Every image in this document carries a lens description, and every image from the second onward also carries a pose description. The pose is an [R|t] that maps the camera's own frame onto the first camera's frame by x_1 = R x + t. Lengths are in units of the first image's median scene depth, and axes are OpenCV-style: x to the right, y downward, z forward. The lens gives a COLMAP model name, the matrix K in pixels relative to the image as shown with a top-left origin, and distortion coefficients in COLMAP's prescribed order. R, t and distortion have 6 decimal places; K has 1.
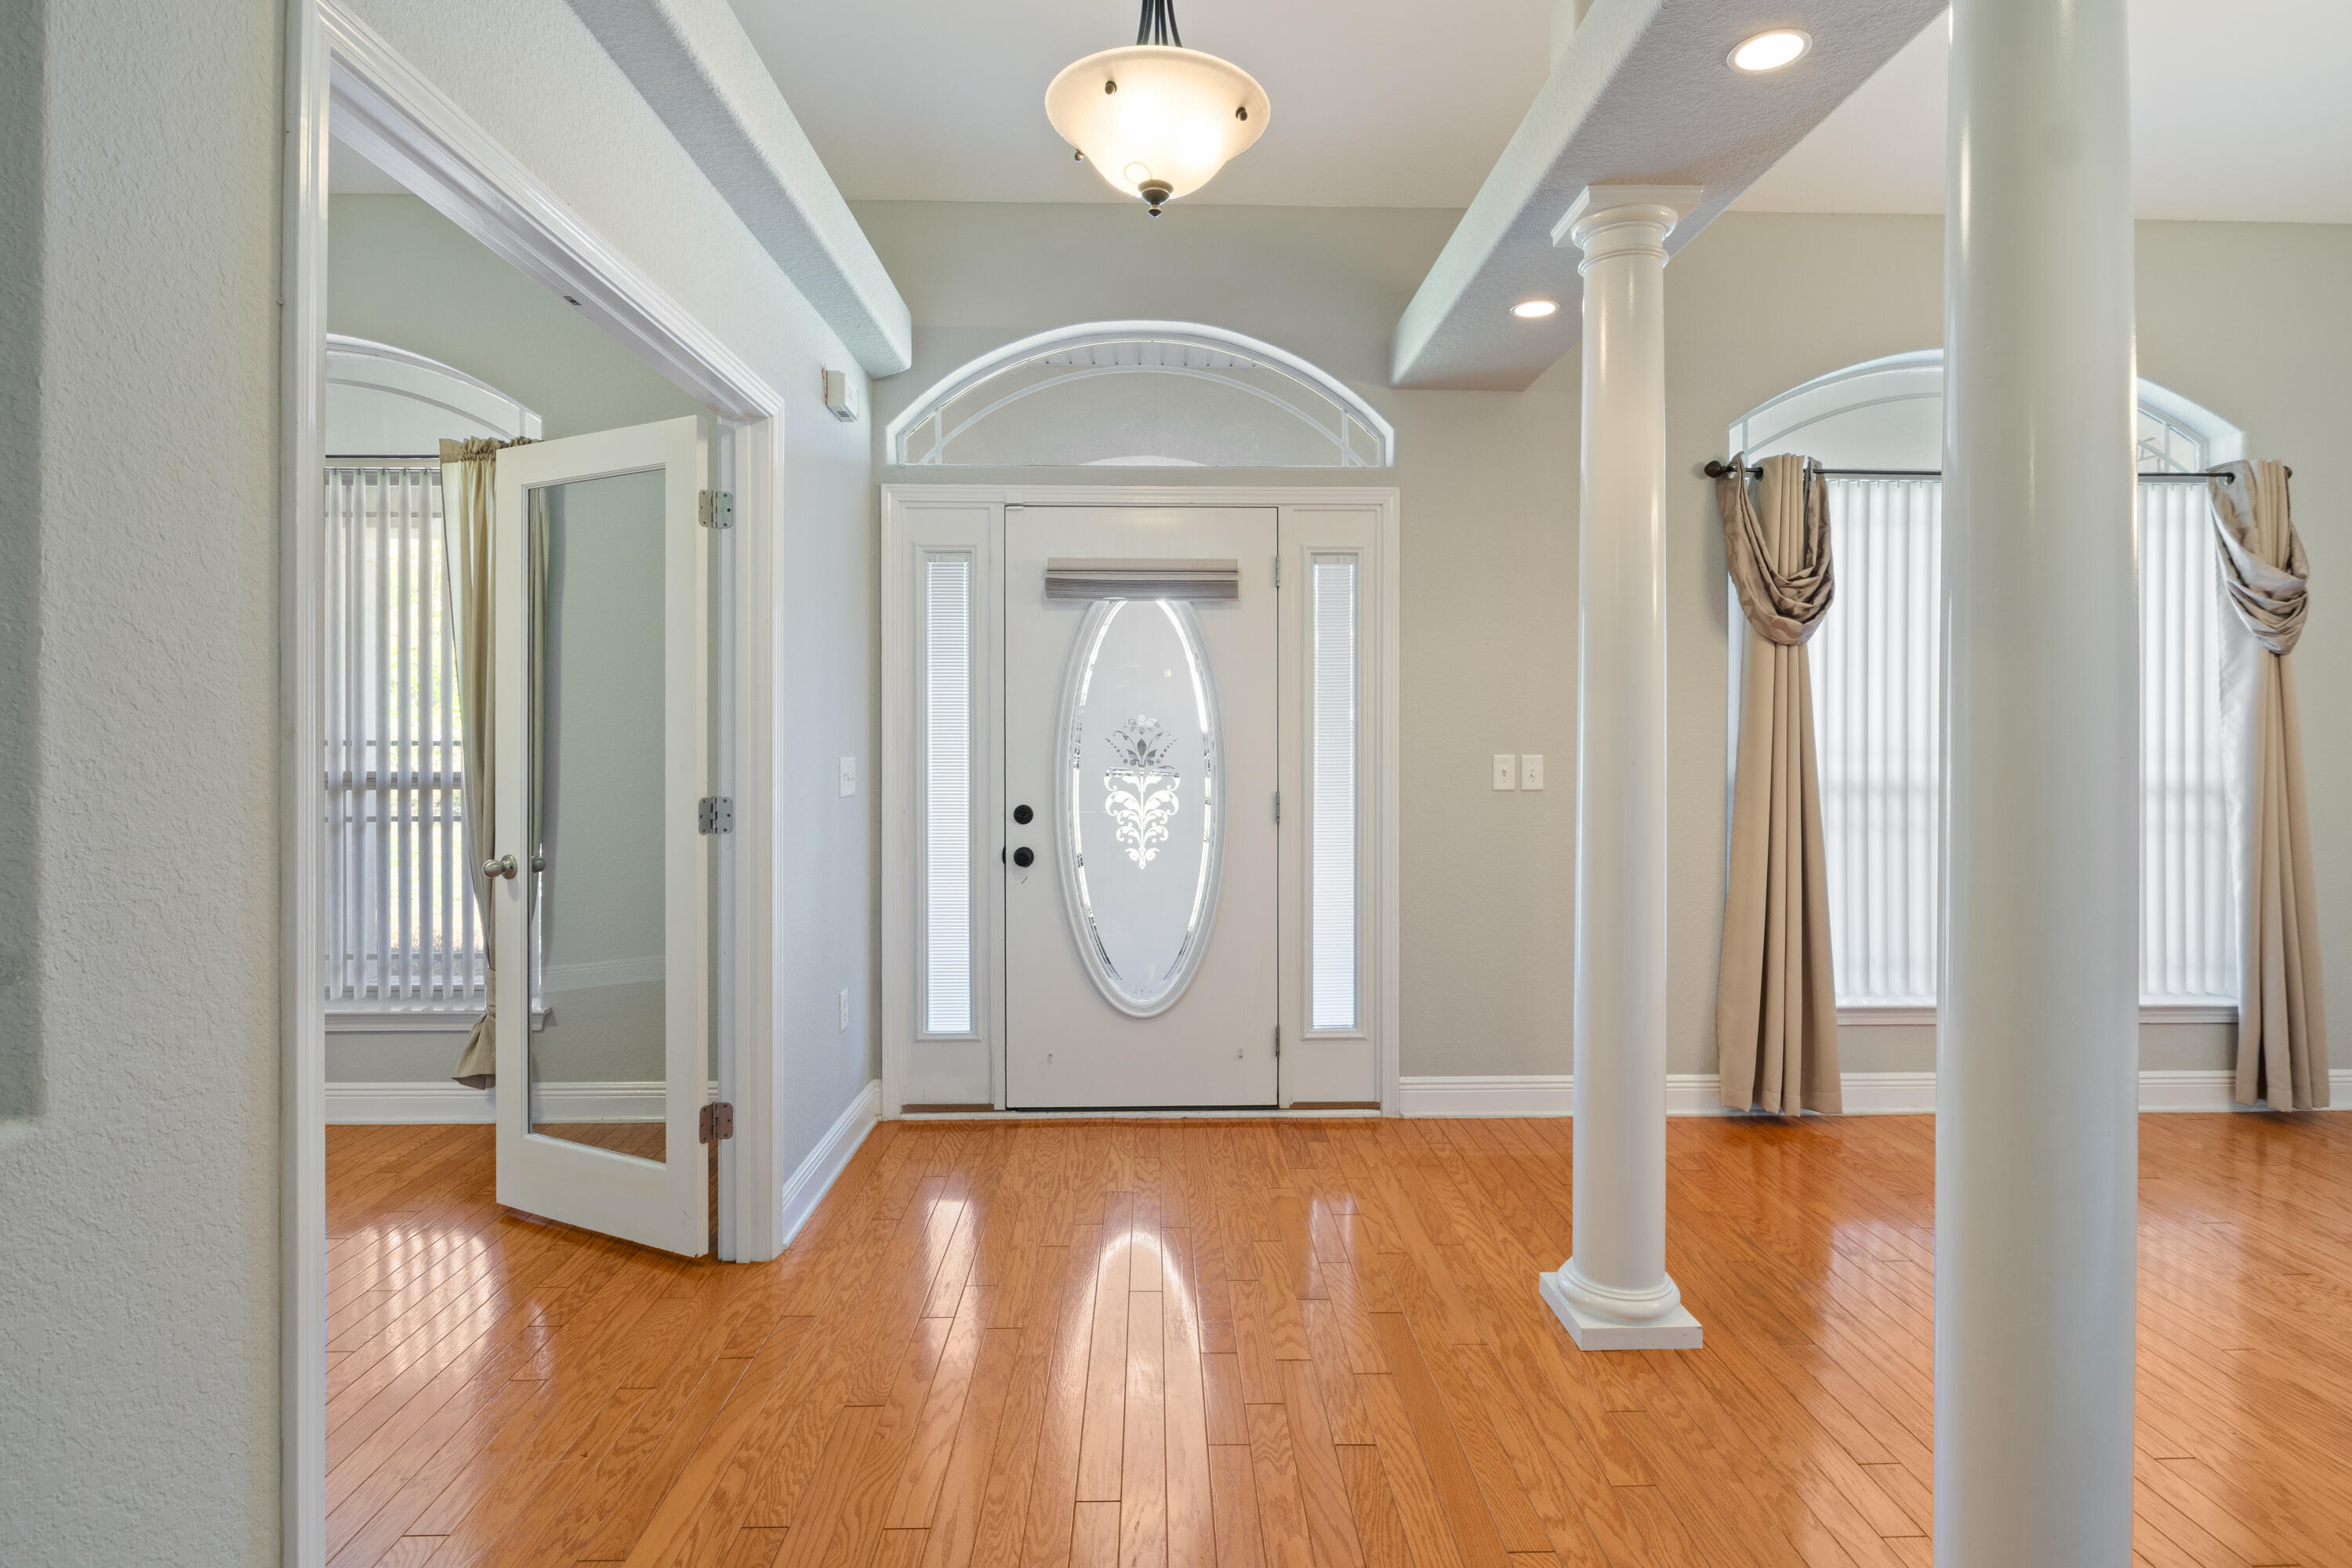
lens RADIAL K [[1181.7, 0, 1105.2], [0, 1181.7, 743.1], [0, 0, 1]] dist [-0.002452, -0.003498]
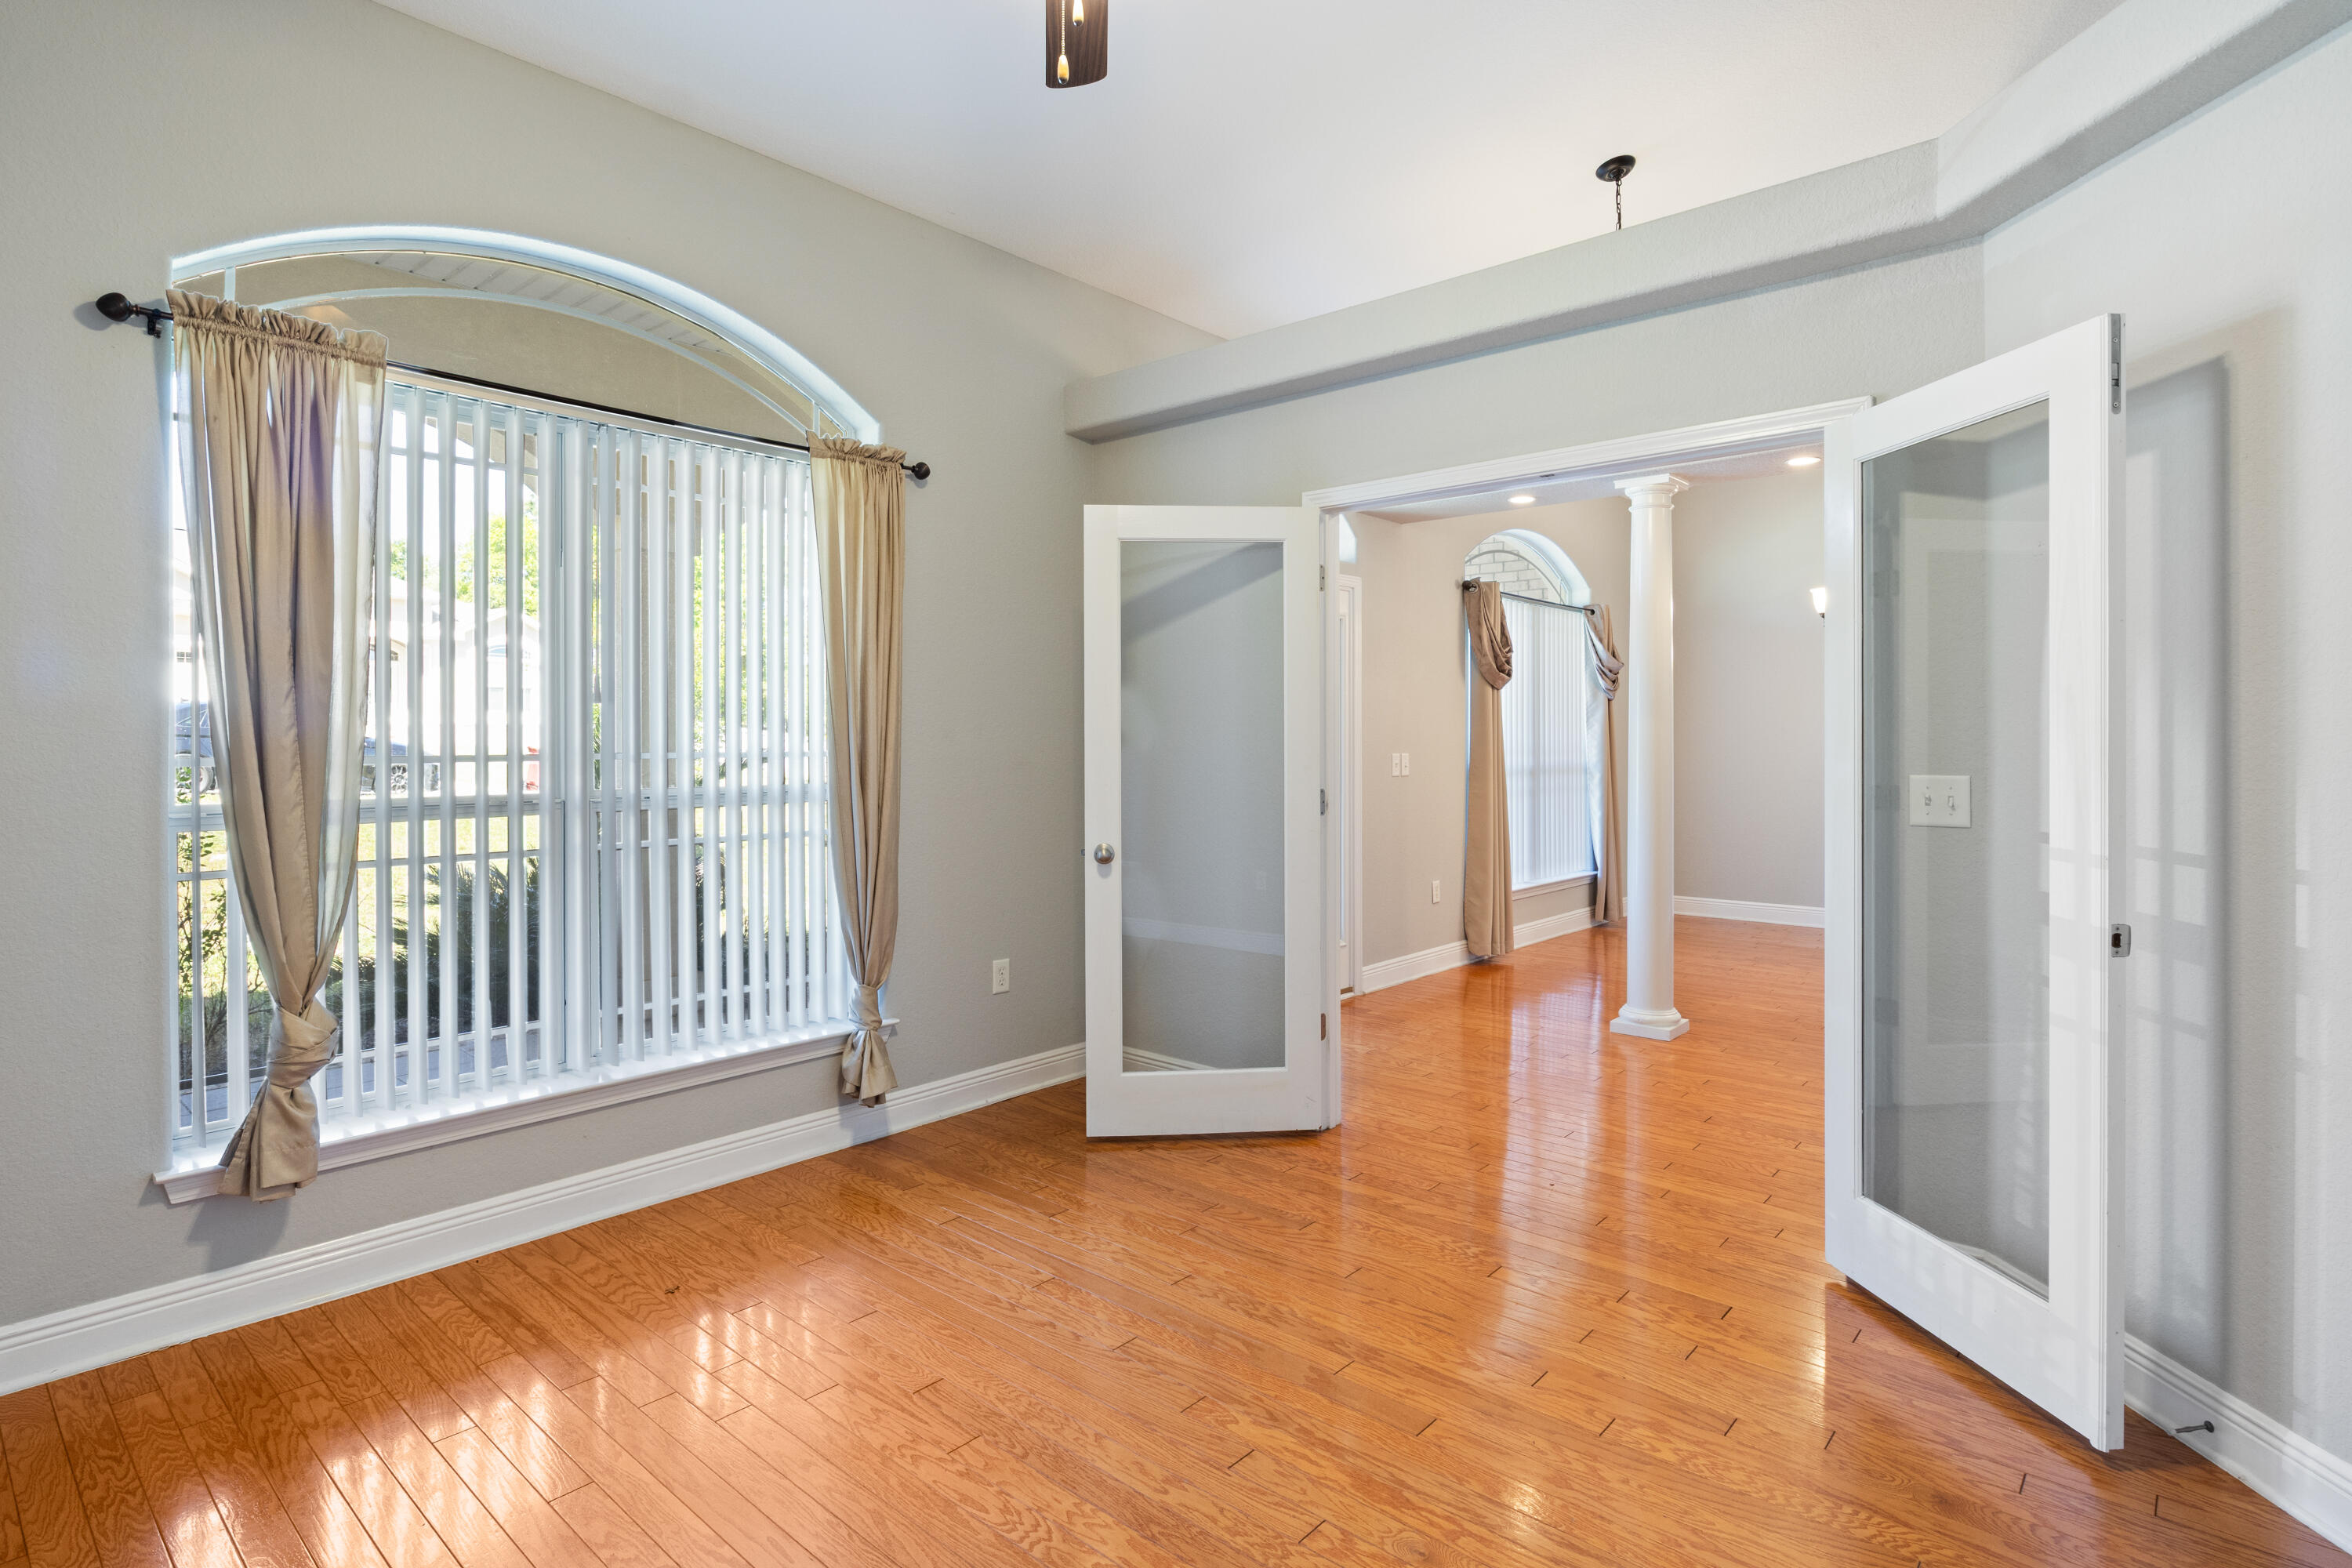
lens RADIAL K [[1181.7, 0, 1165.4], [0, 1181.7, 760.1], [0, 0, 1]] dist [-0.002452, -0.003498]
pose [[0.685133, -0.015424, 0.728255, -1.023209], [0.013516, 0.999873, 0.008461, 0.000968], [-0.728293, 0.004046, 0.685254, 0.145488]]
